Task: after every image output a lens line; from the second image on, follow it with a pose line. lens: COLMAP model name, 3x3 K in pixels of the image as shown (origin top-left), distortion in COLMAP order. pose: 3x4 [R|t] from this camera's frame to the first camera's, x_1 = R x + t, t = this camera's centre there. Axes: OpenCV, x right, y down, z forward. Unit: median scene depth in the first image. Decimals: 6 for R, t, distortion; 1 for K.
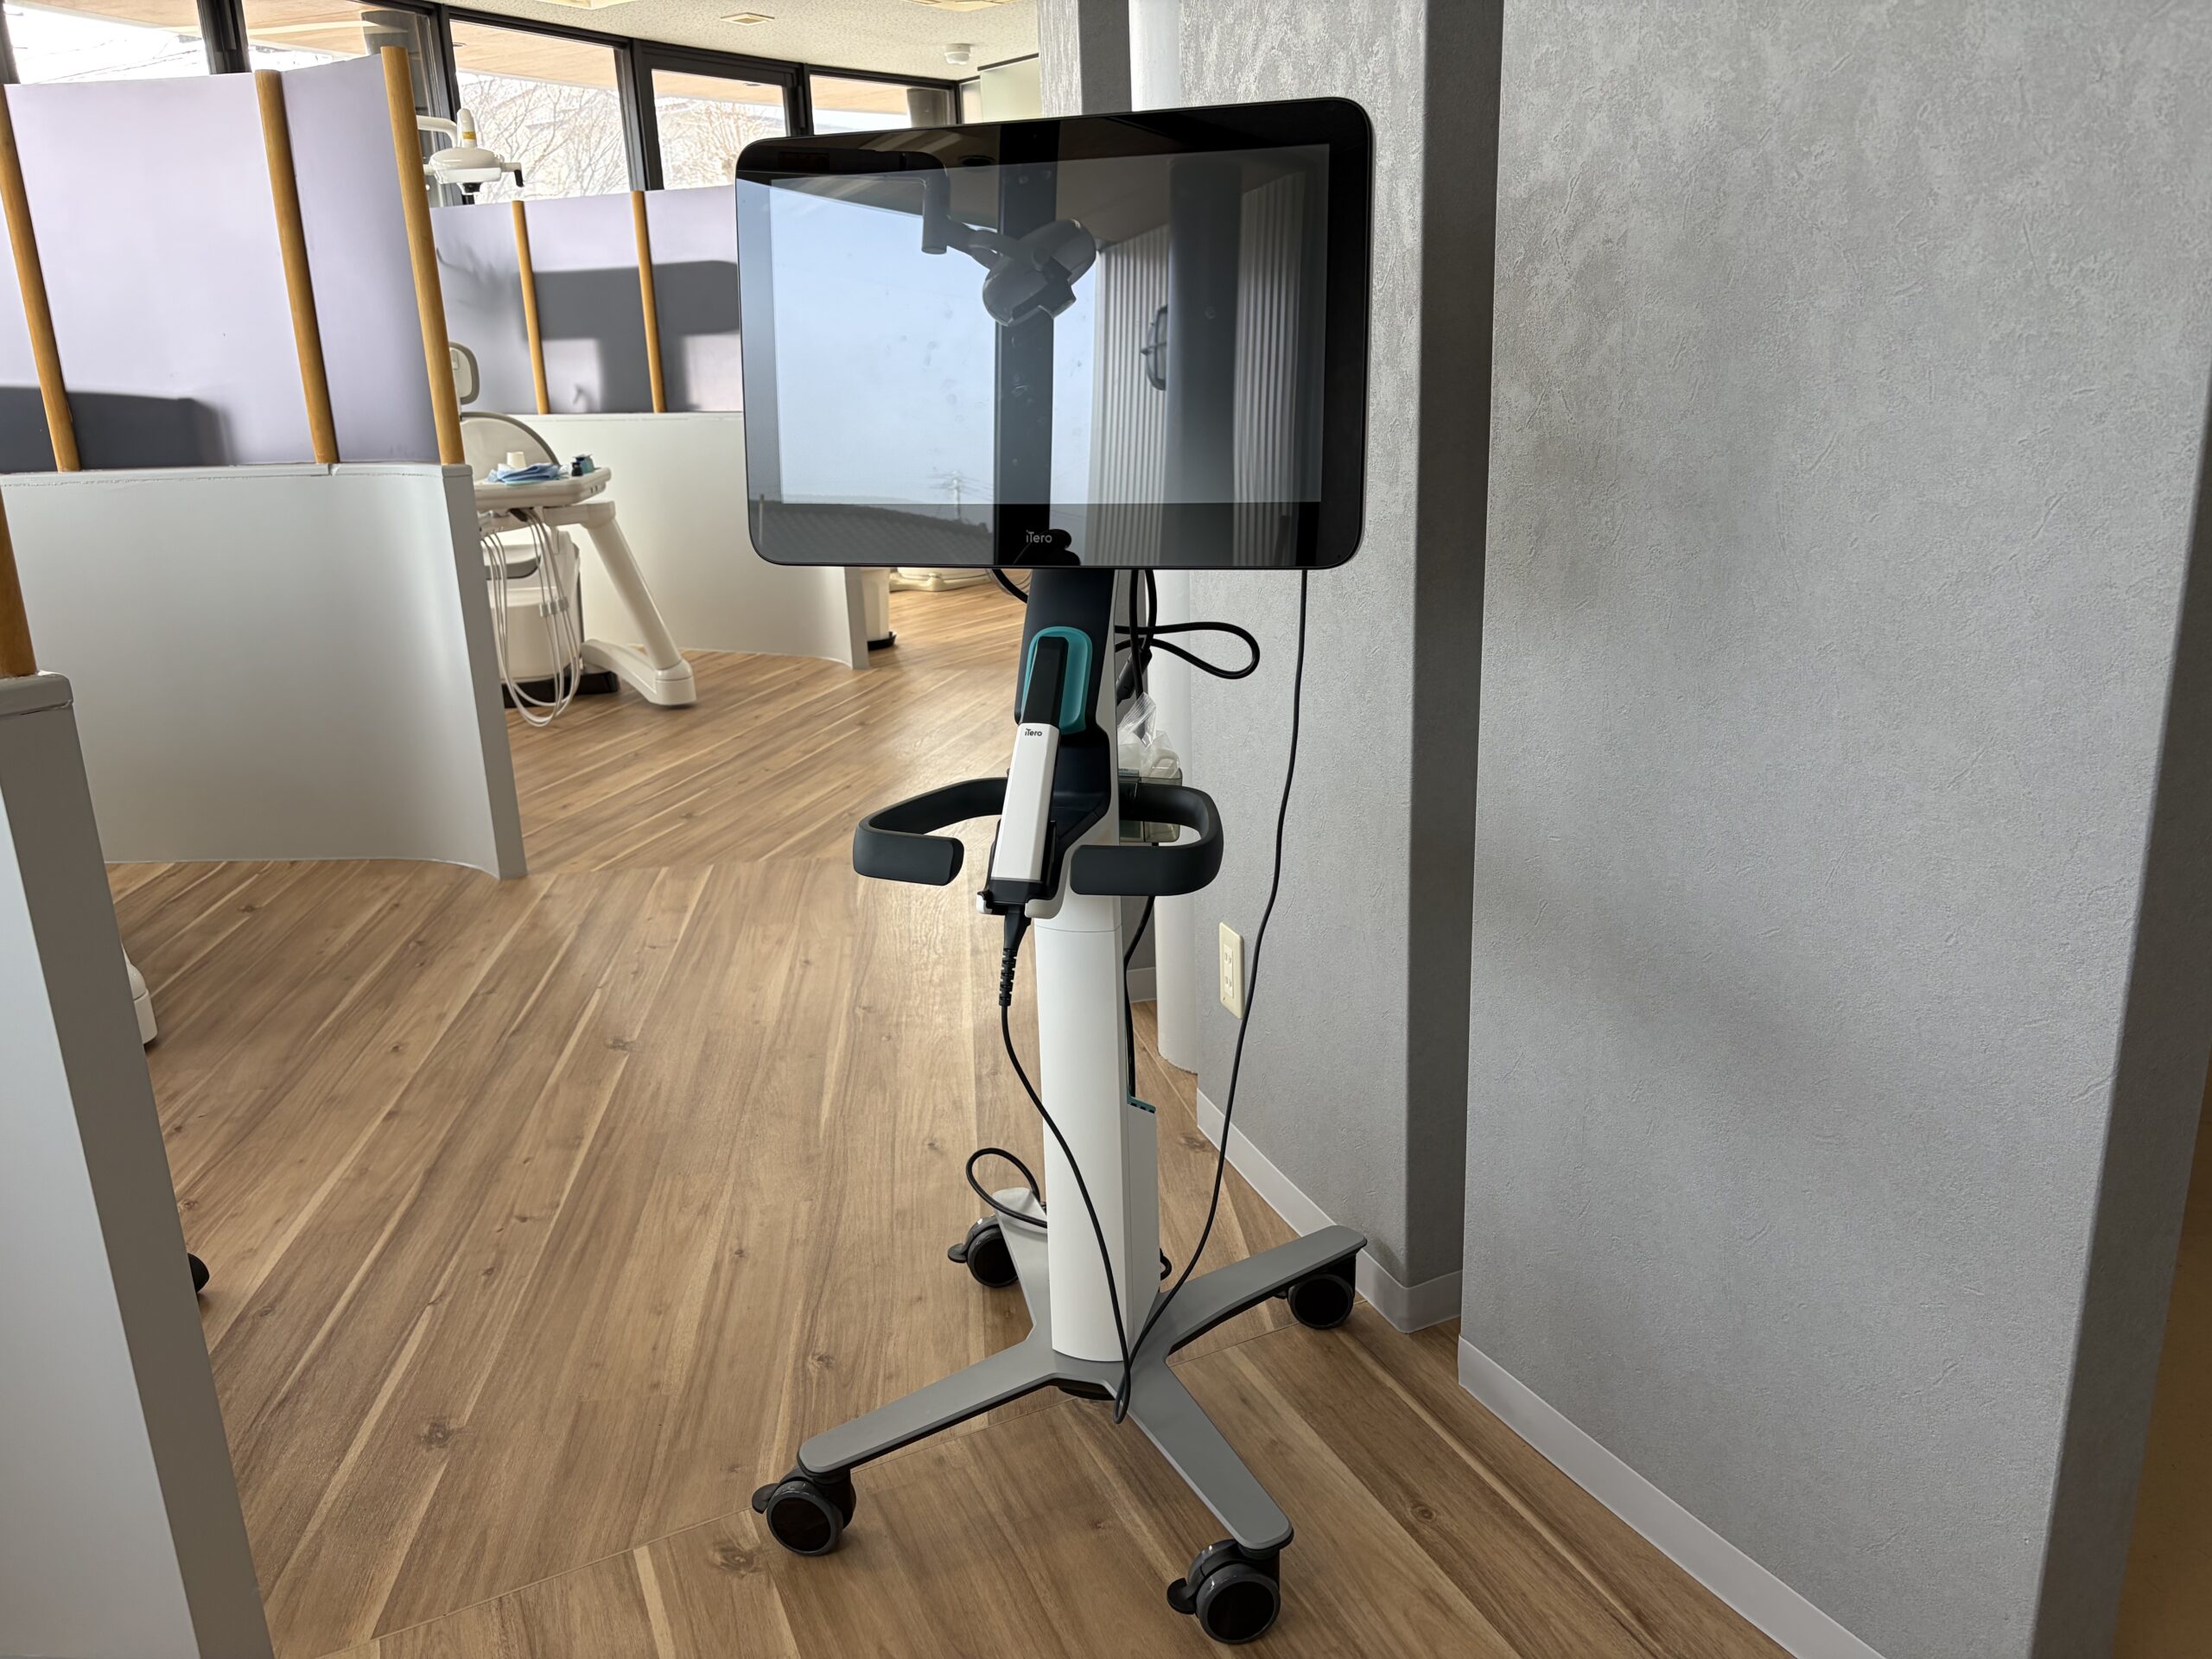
lens RADIAL K [[1694.7, 0, 1106.0], [0, 1694.7, 829.5], [0, 0, 1]] dist [0.023701, -0.047795]
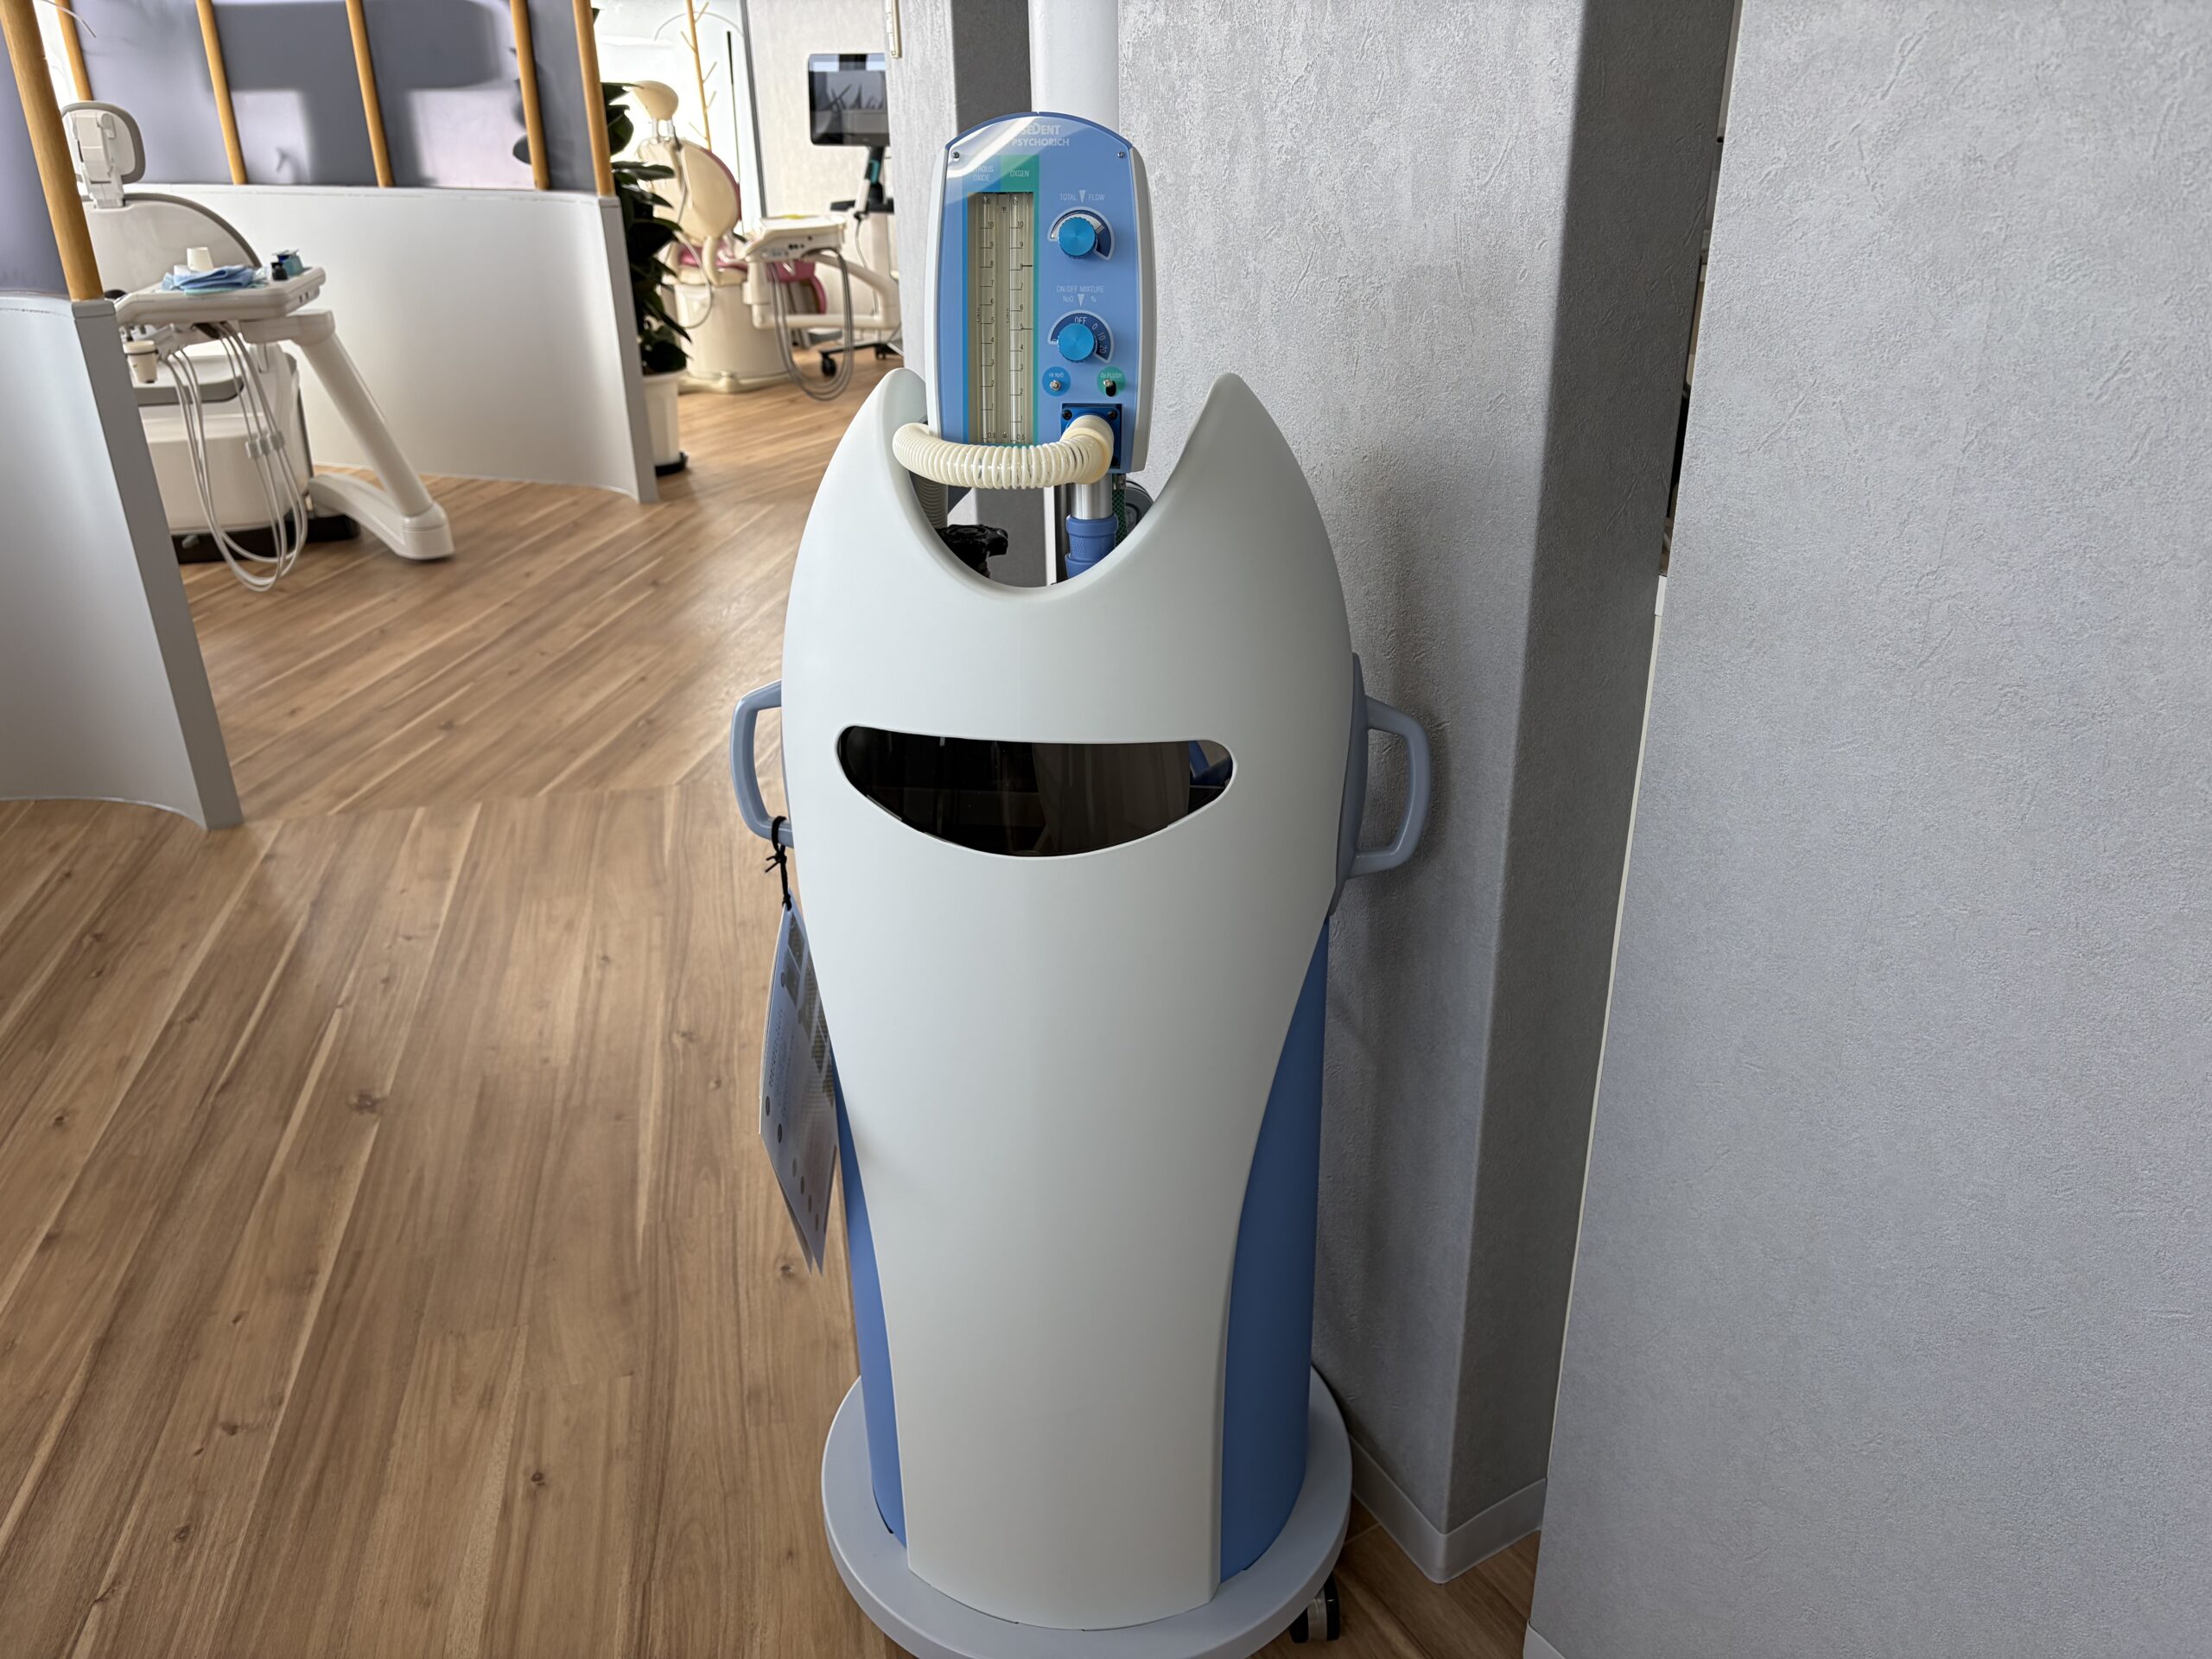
lens RADIAL K [[1714.2, 0, 1101.9], [0, 1714.2, 837.3], [0, 0, 1]] dist [-0.019504, 0.056089]
pose [[0.993701, -0.027672, 0.108593, -0.029769], [0.012189, 0.989973, 0.140731, -0.088933], [-0.111398, -0.138521, 0.984074, 0.186027]]
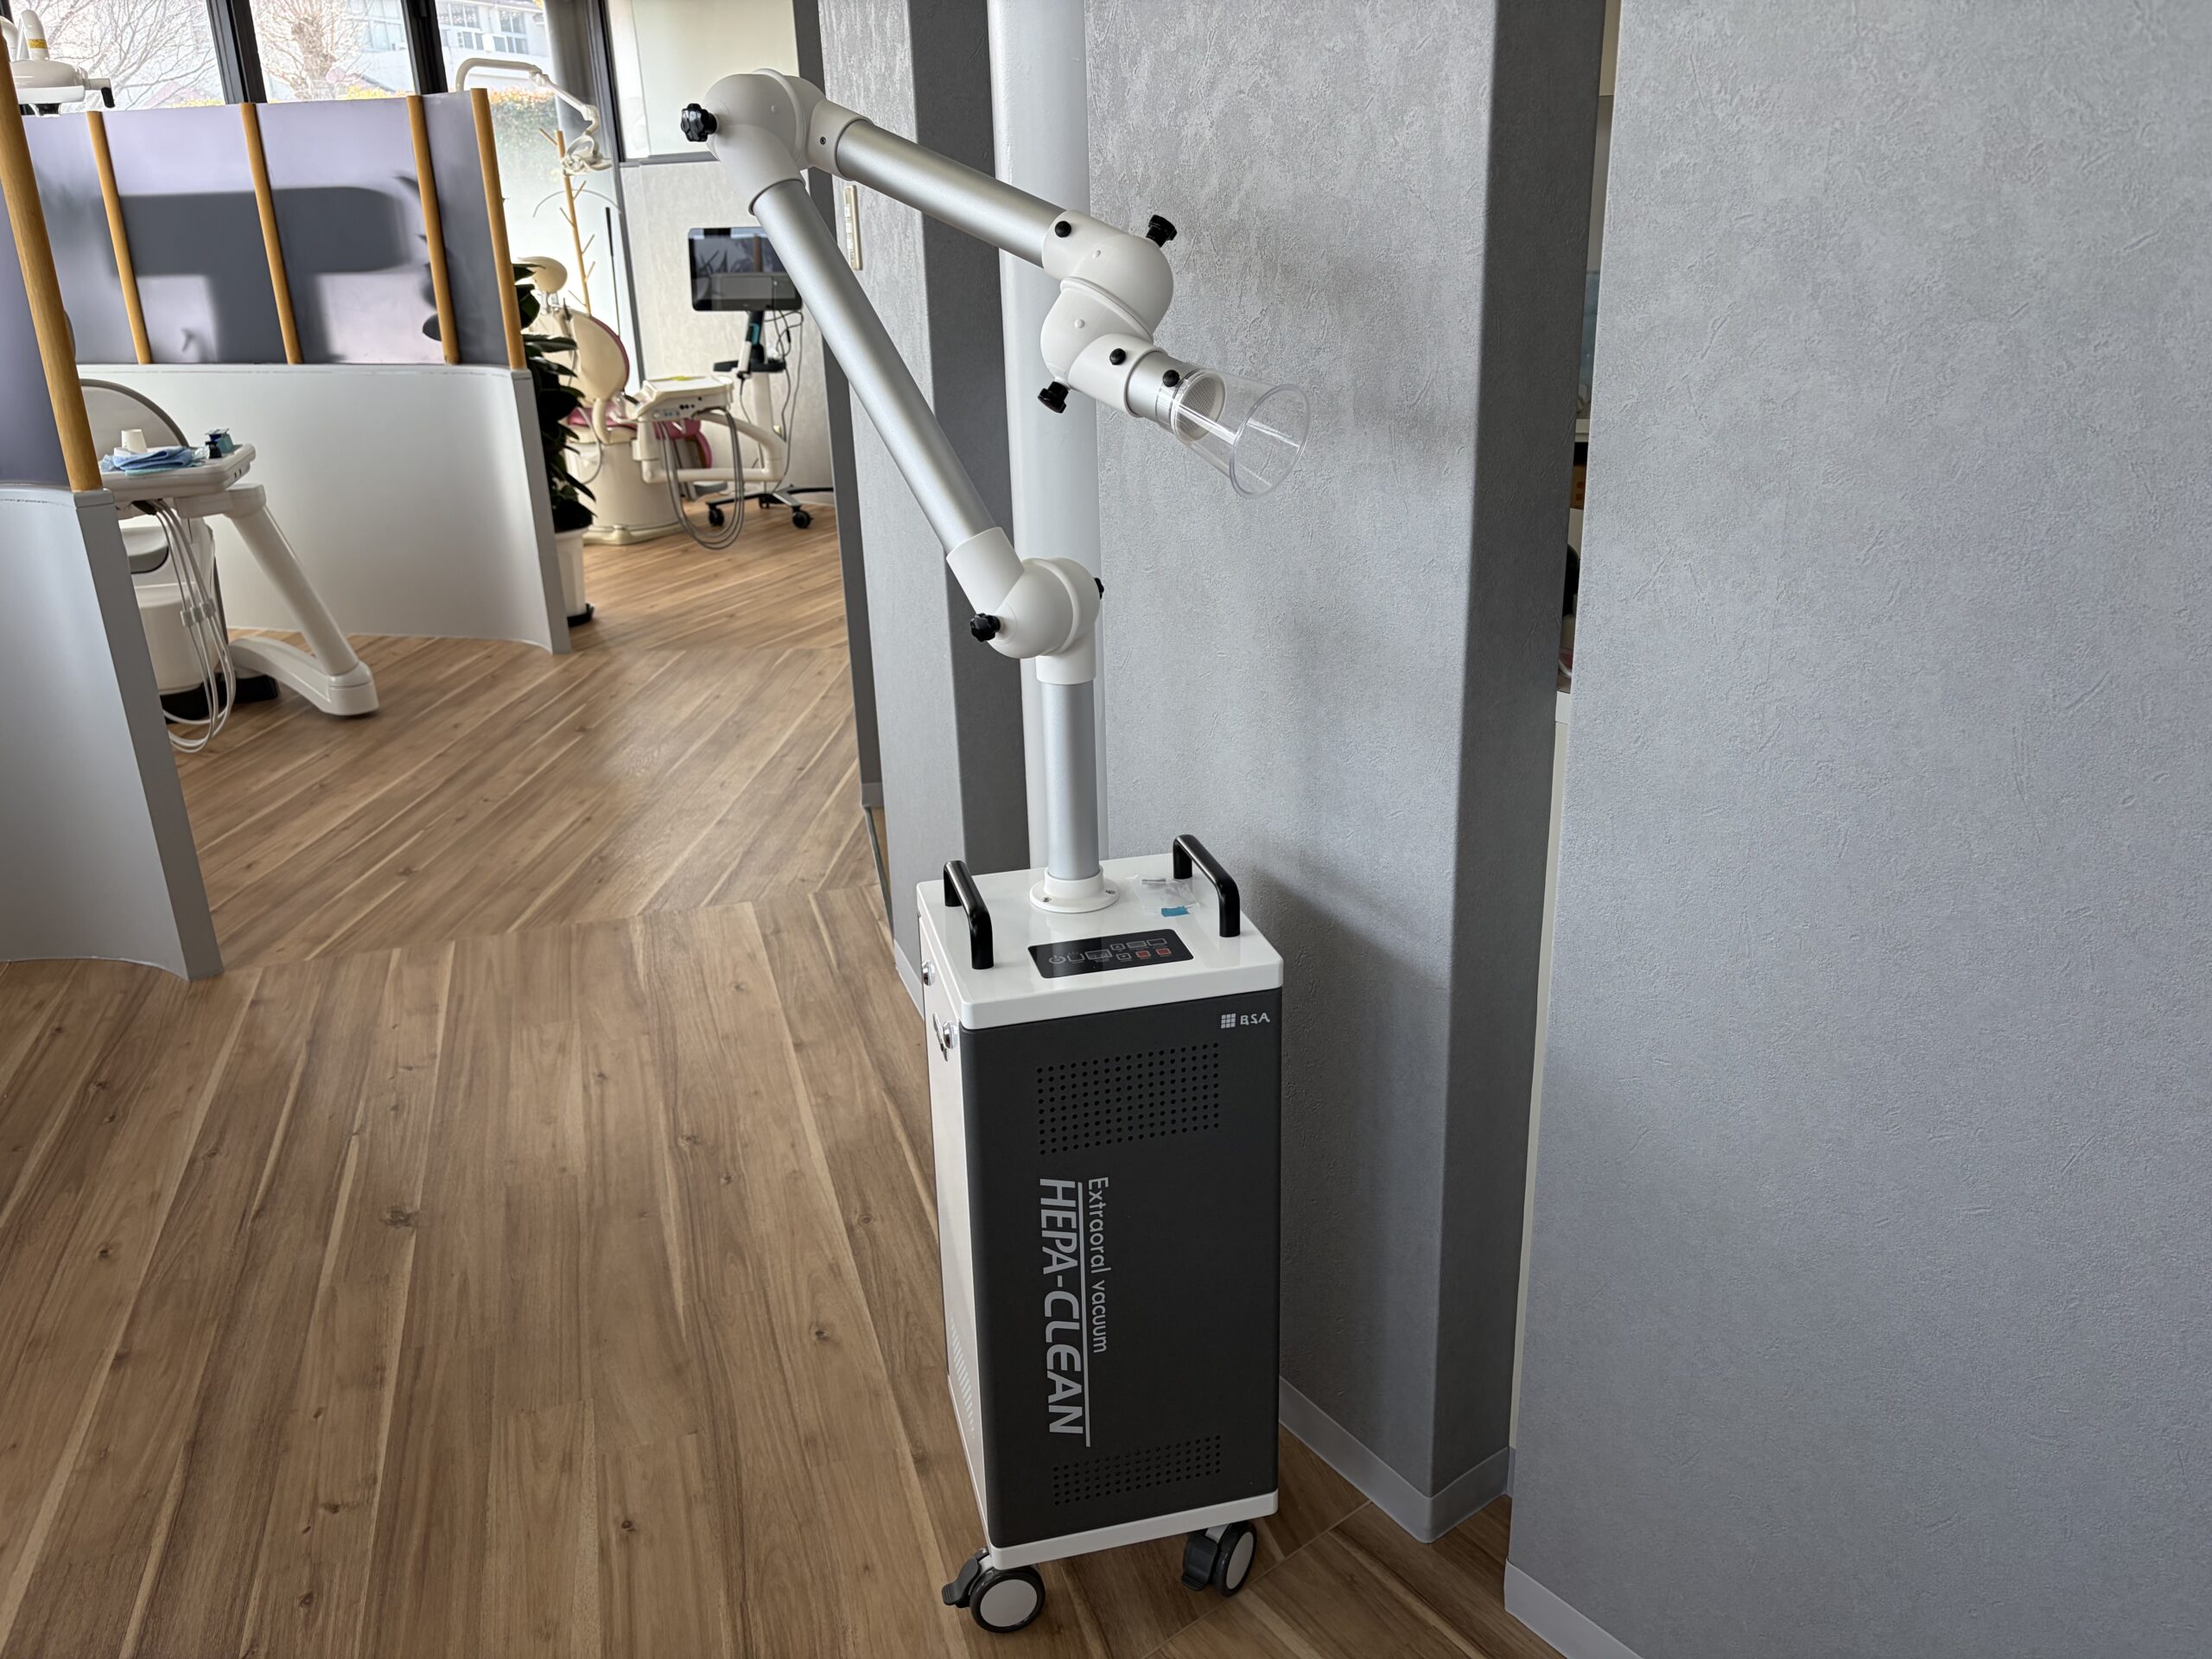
lens RADIAL K [[1710.0, 0, 1113.2], [0, 1710.0, 821.2], [0, 0, 1]] dist [-0.015789, 0.046384]
pose [[0.977979, -0.064307, 0.198551, -0.085878], [0.052778, 0.996628, 0.062827, -0.091607], [-0.201922, -0.050964, 0.978075, 0.102503]]
